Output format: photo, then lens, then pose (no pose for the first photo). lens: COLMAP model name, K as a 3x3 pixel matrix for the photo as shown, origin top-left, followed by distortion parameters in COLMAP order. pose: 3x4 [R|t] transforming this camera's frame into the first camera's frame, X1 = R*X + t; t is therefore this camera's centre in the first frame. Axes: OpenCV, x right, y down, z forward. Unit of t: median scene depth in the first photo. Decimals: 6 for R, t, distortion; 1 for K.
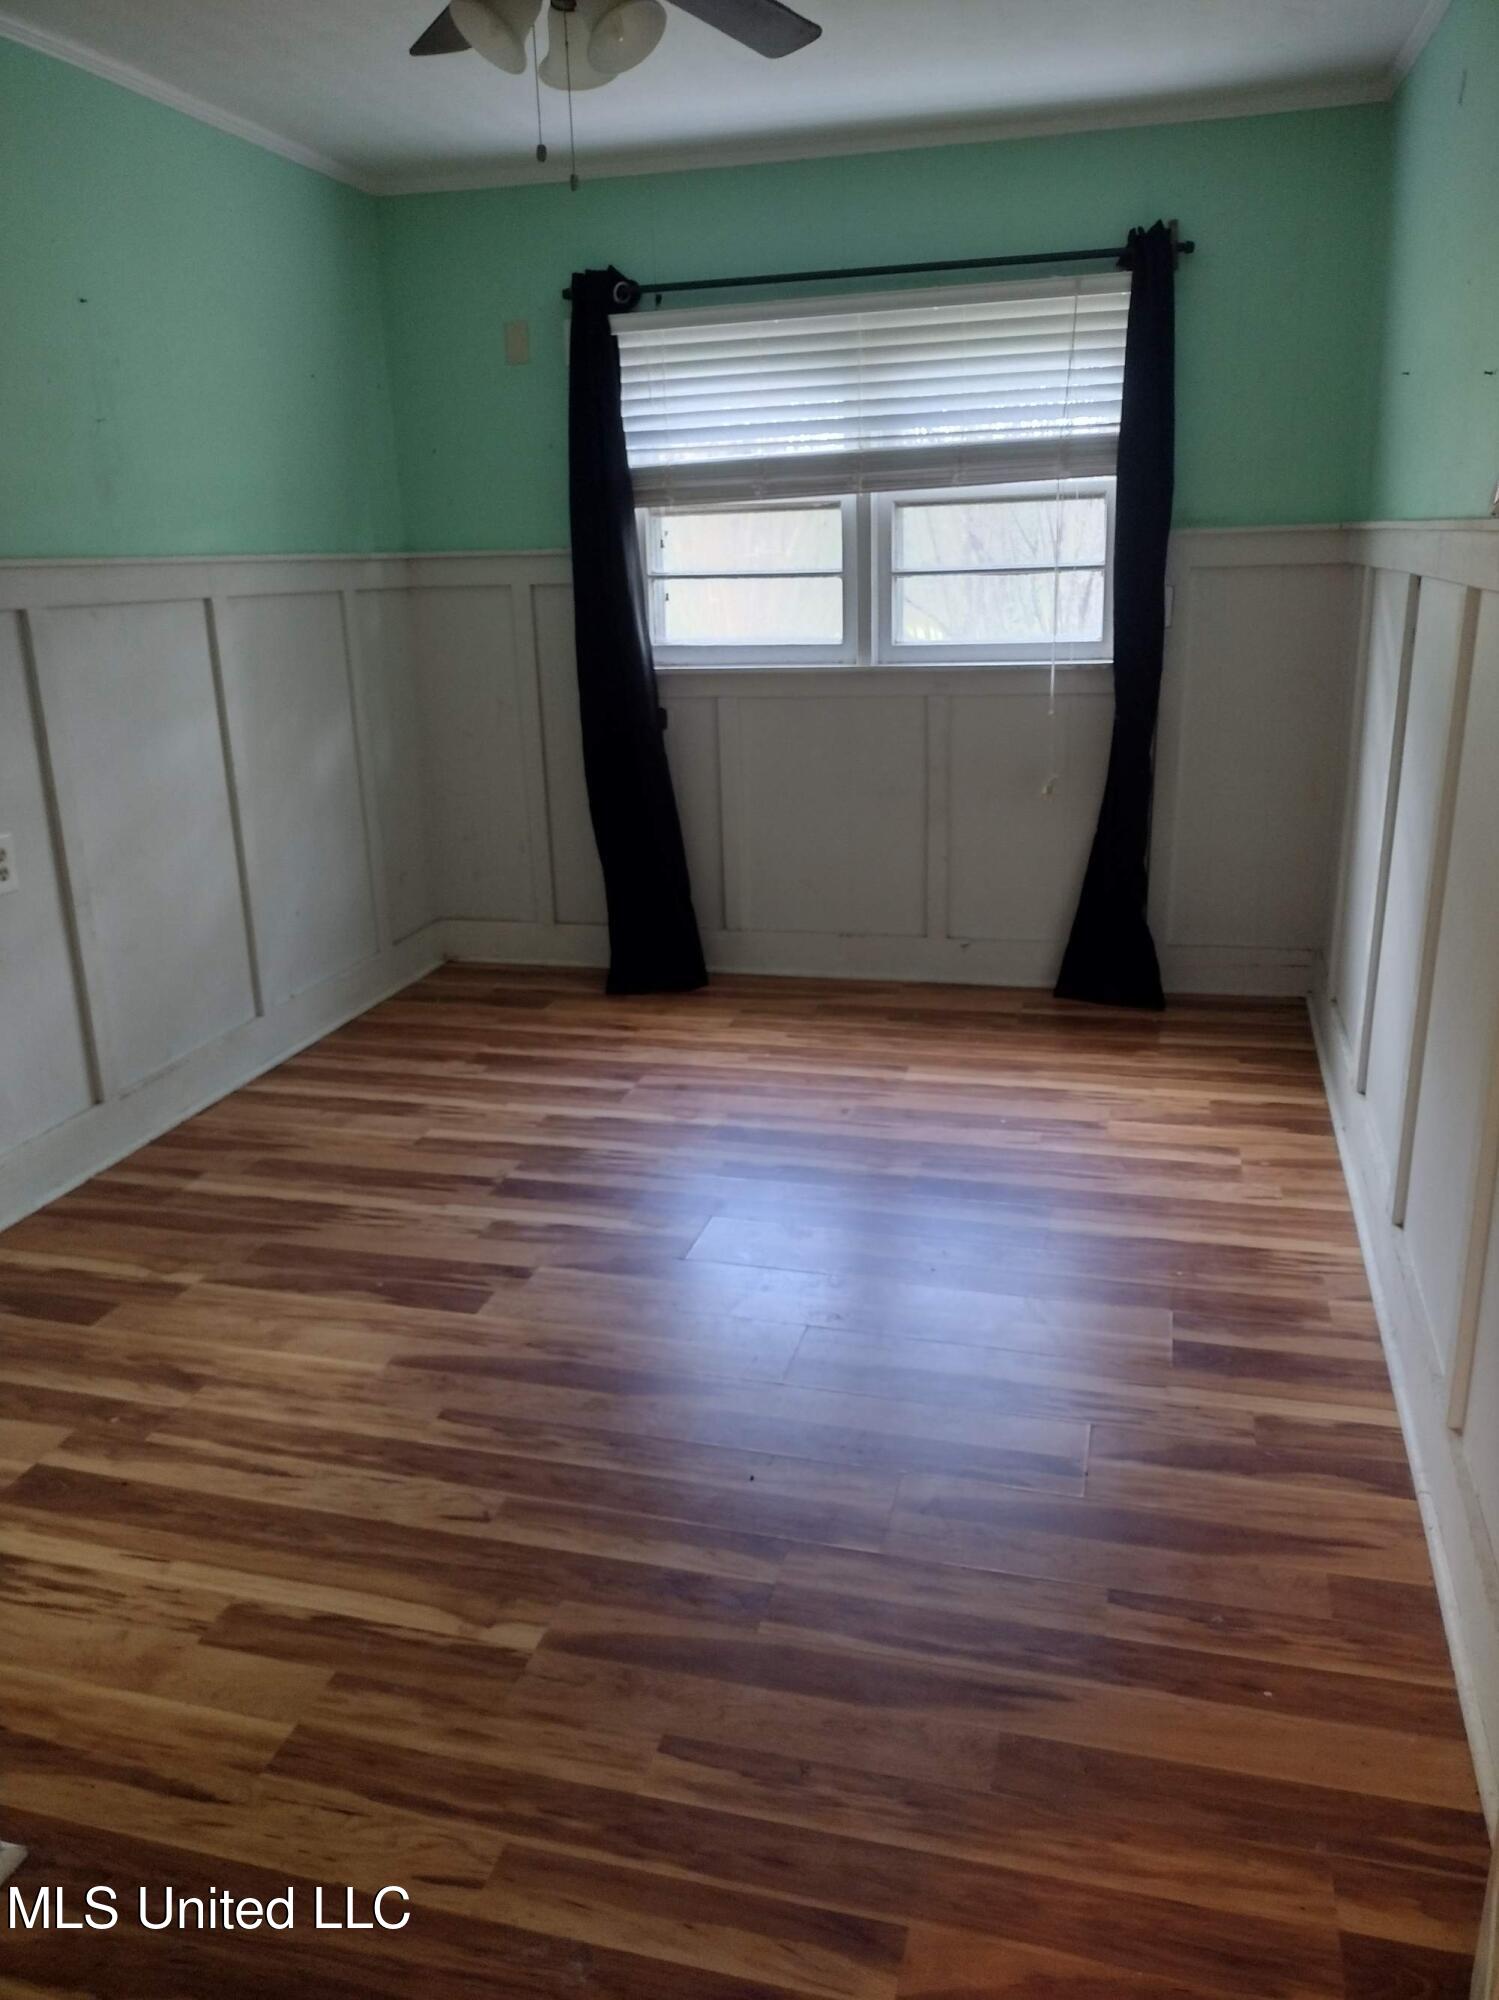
lens RADIAL K [[1522.7, 0, 749.5], [0, 1522.7, 1000.0], [0, 0, 1]] dist [0.109930, -0.155560]
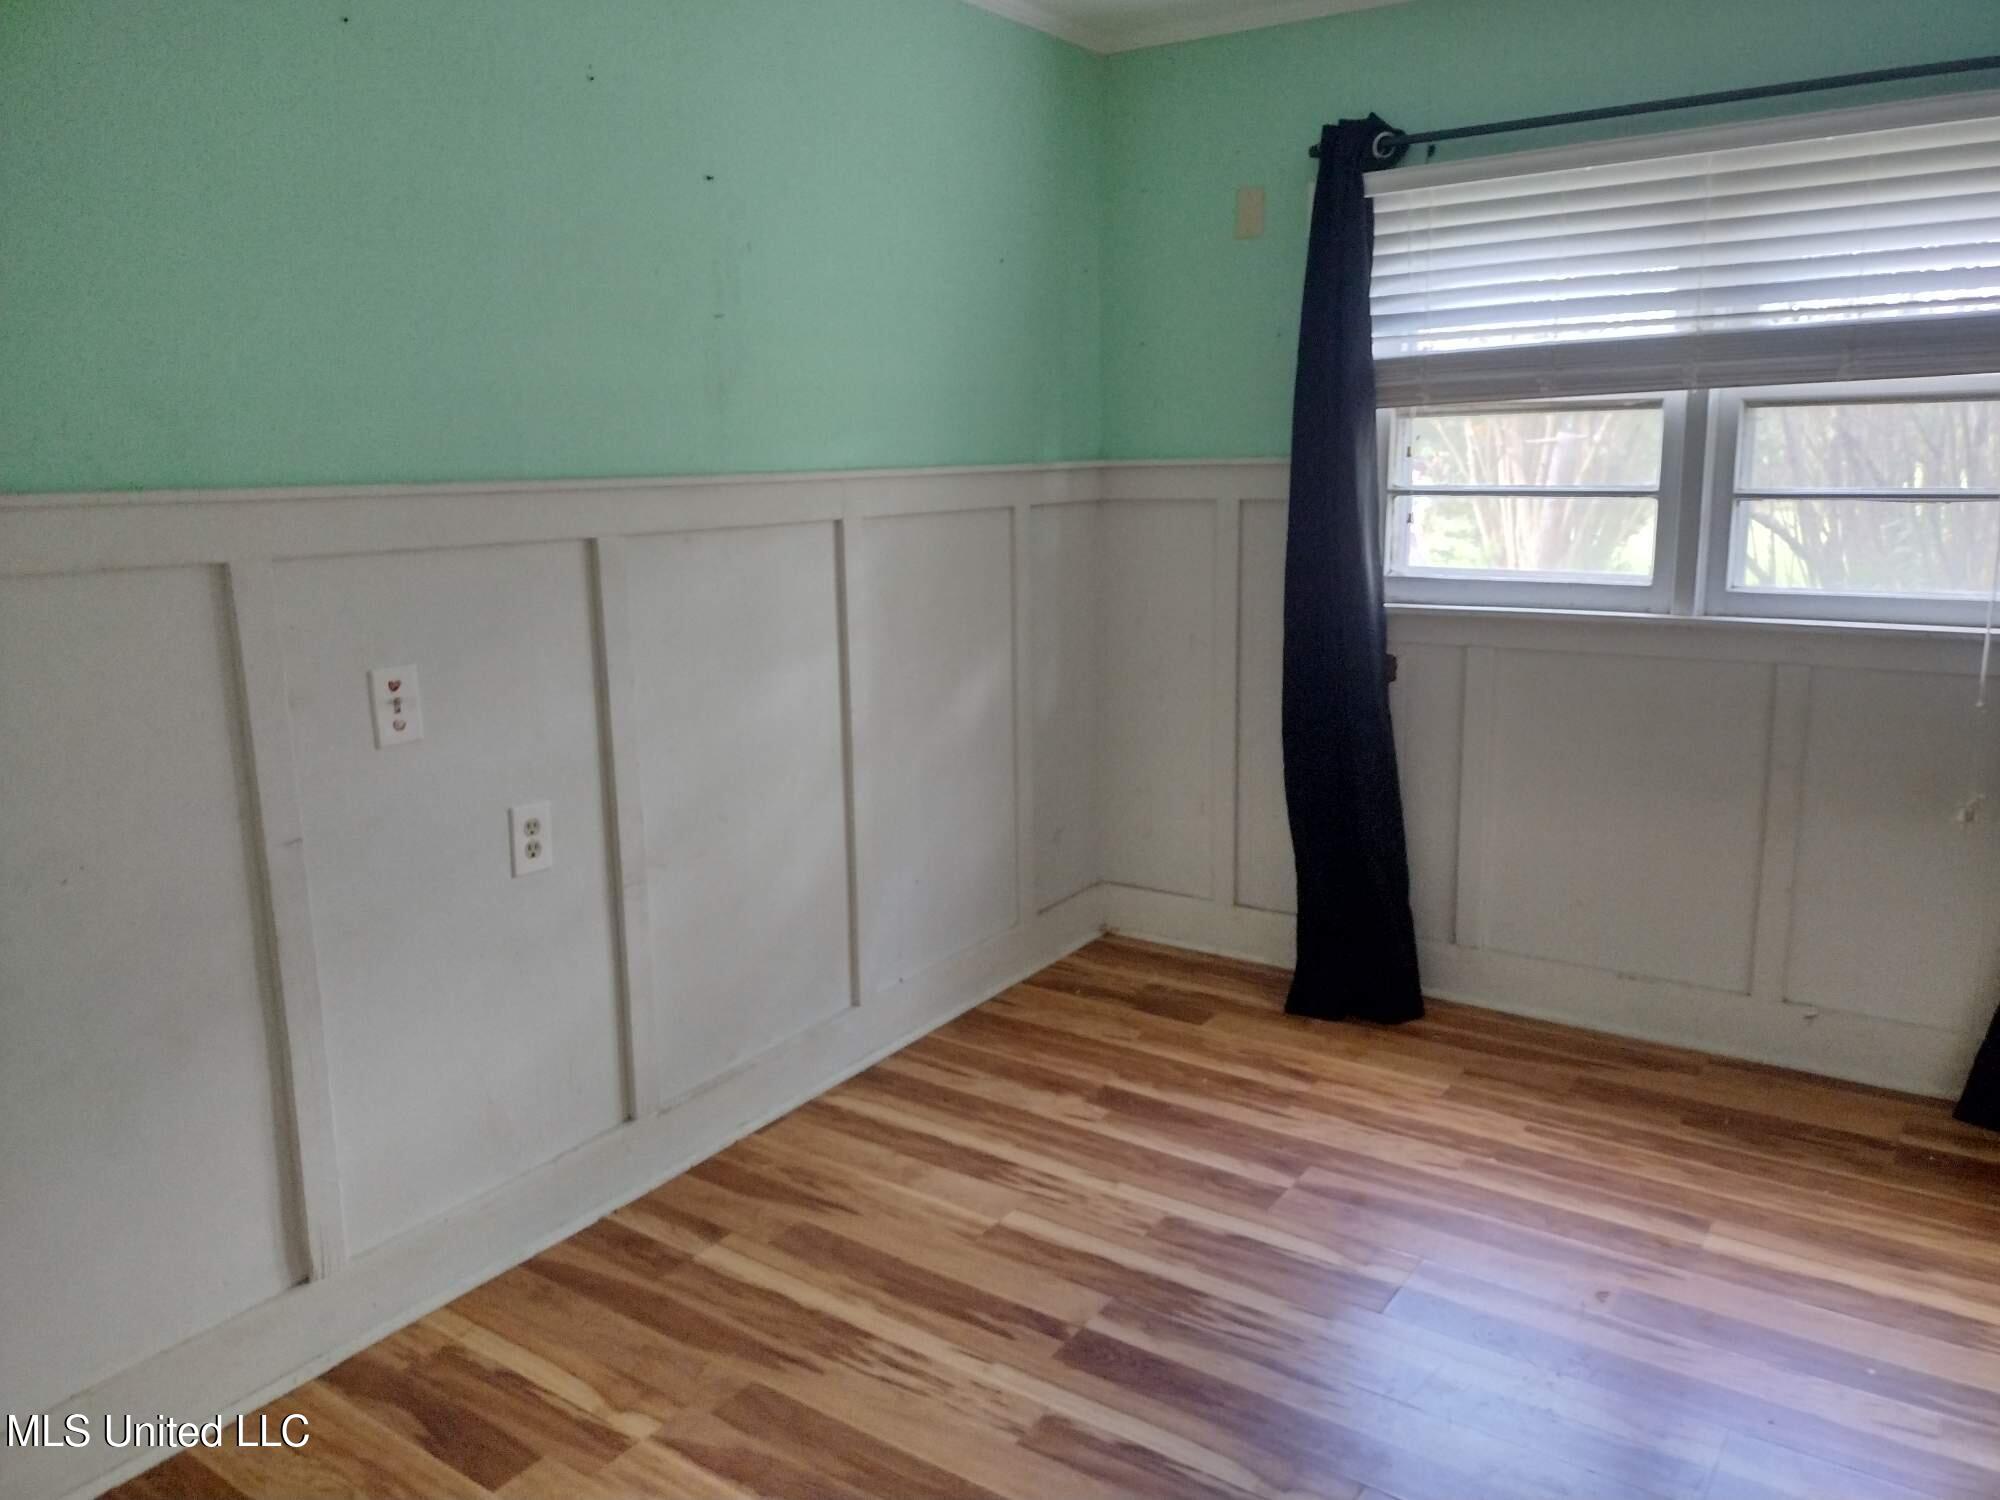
lens RADIAL K [[1512.9, 0, 1000.0], [0, 1512.9, 750.0], [0, 0, 1]] dist [0.115187, -0.174763]
pose [[0.942251, 0.077256, -0.325874, 0.013443], [-0.102390, 0.992893, -0.060669, -0.083444], [0.318871, 0.090531, 0.943465, 0.227490]]
